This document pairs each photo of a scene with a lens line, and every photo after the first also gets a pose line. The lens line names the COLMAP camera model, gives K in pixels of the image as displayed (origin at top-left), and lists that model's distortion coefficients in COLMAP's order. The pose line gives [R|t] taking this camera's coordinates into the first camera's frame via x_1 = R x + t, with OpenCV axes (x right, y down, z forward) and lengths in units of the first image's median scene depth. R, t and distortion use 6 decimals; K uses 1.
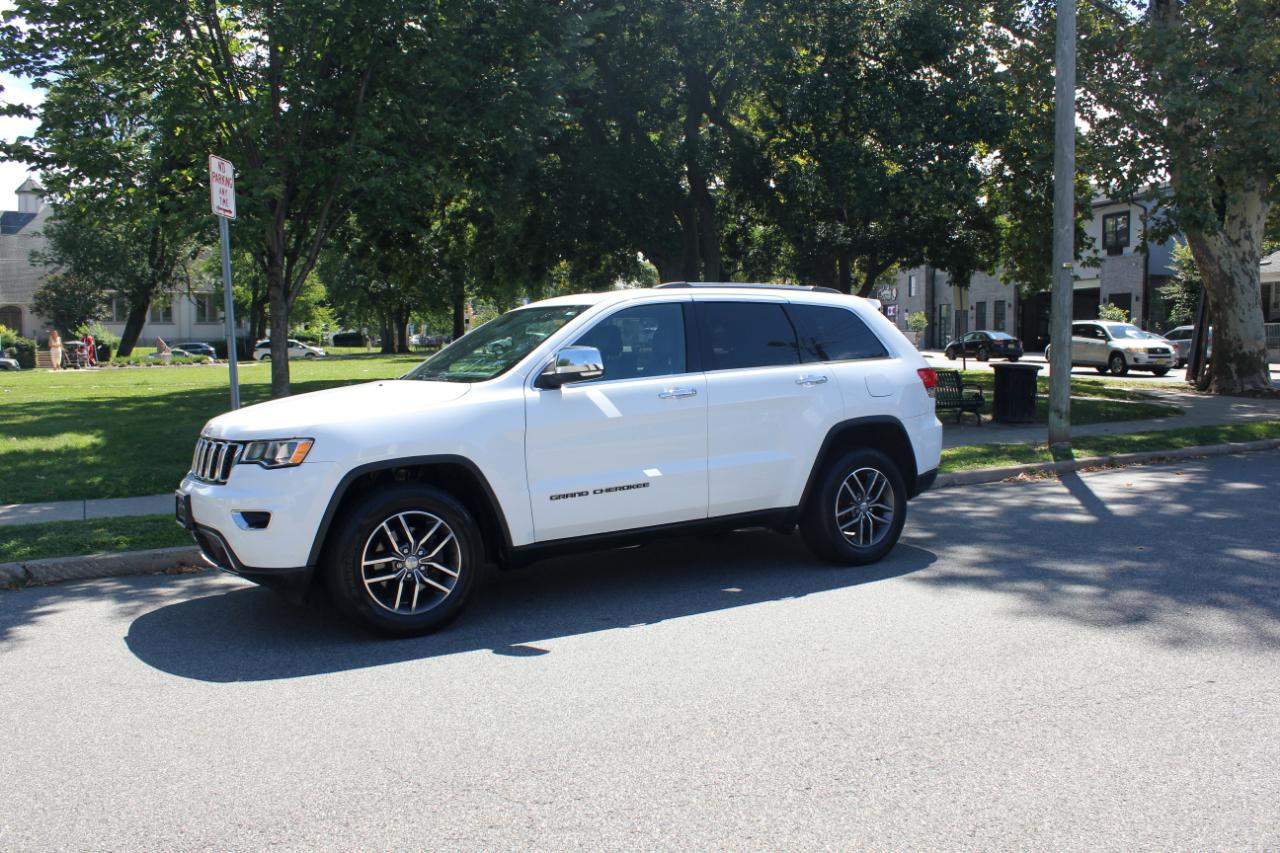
lens RADIAL K [[1137.5, 0, 644.3], [0, 1137.5, 424.8], [0, 0, 1]] dist [-0.059116, 0.011571]
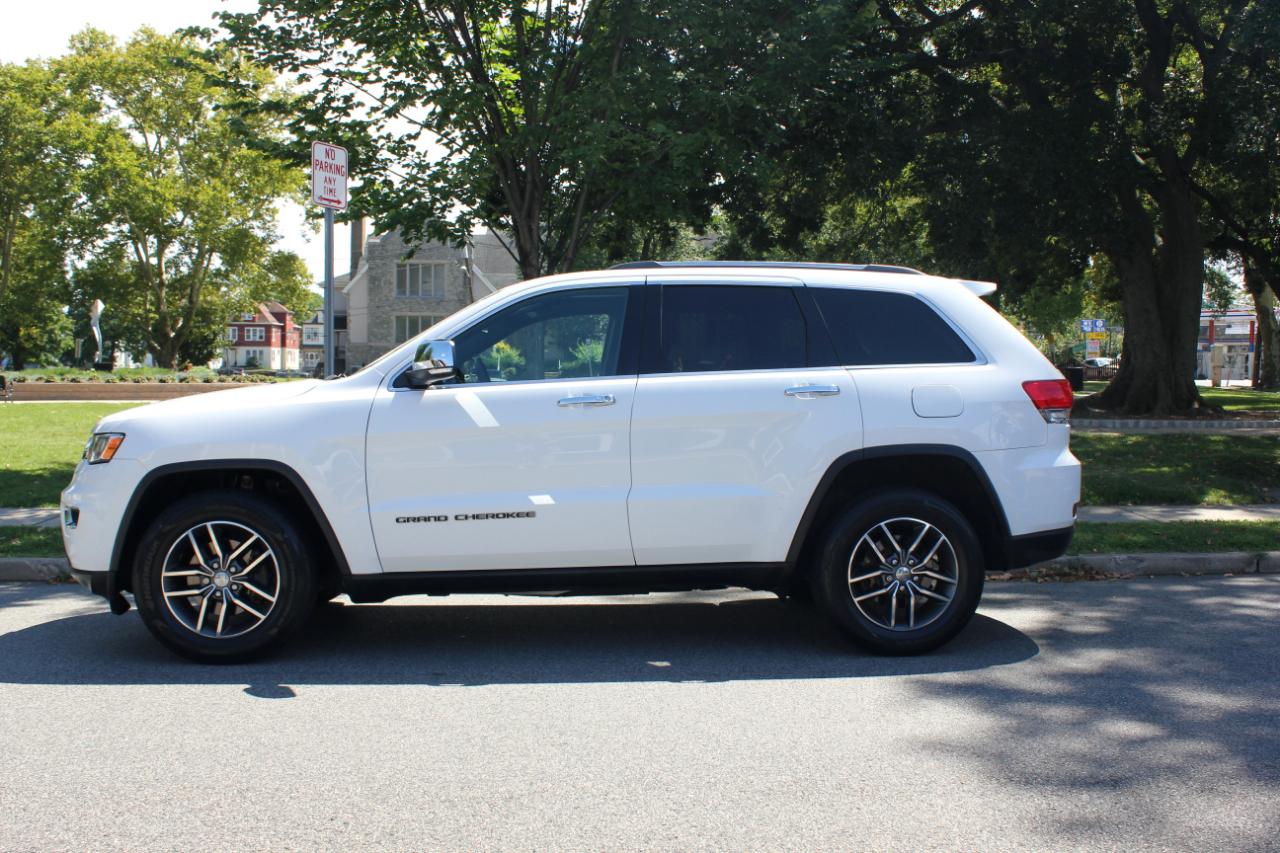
lens RADIAL K [[1358.3, 0, 648.0], [0, 1358.3, 430.3], [0, 0, 1]] dist [-0.019355, 0.005480]
pose [[0.875633, 0.043046, -0.481055, 0.538447], [-0.050110, 0.998742, -0.001841, -0.008428], [0.480370, 0.025718, 0.876689, 0.210063]]
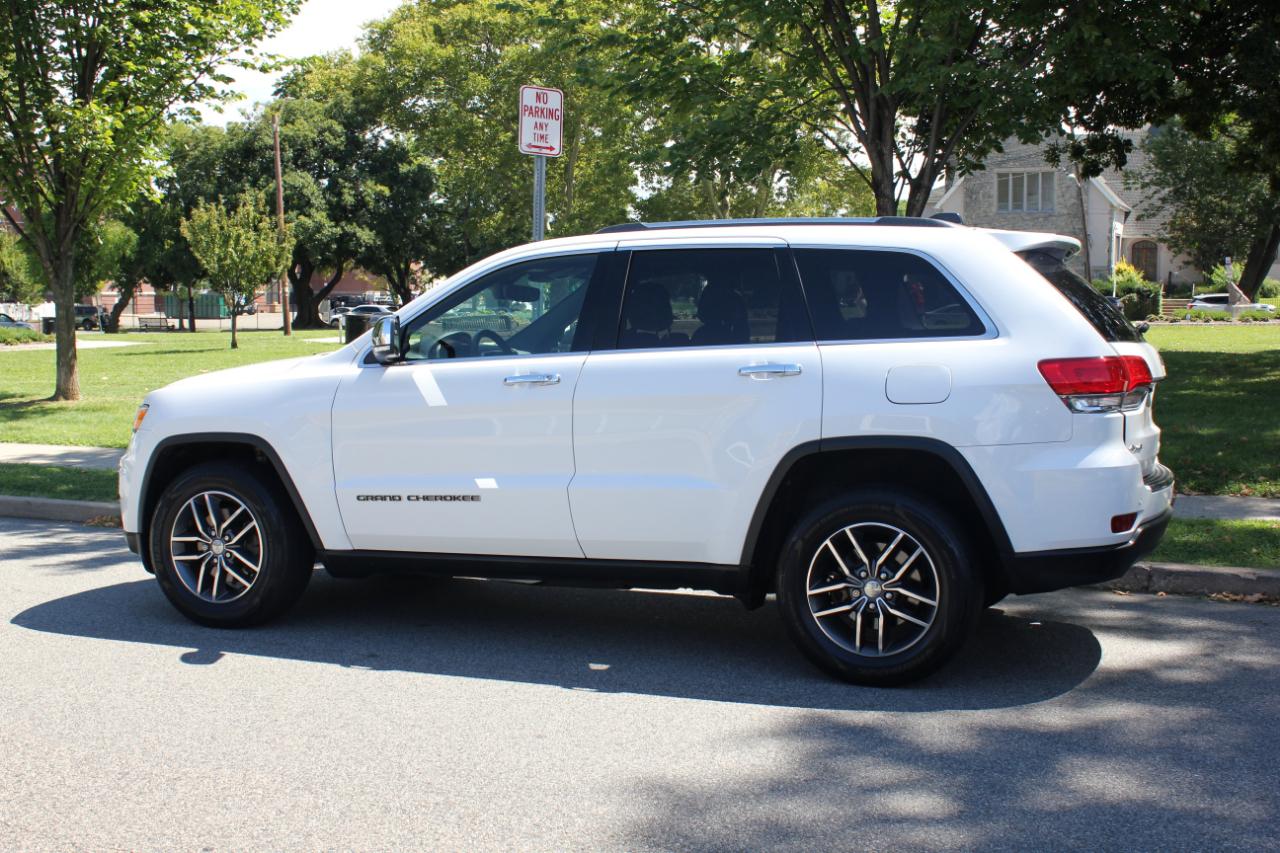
lens RADIAL K [[1583.0, 0, 636.8], [0, 1583.0, 425.4], [0, 0, 1]] dist [0.017135, 0.005298]
pose [[0.575028, 0.086335, -0.813566, 0.931708], [-0.054507, 0.996250, 0.067196, -0.073167], [0.816316, 0.005705, 0.577577, 0.490879]]
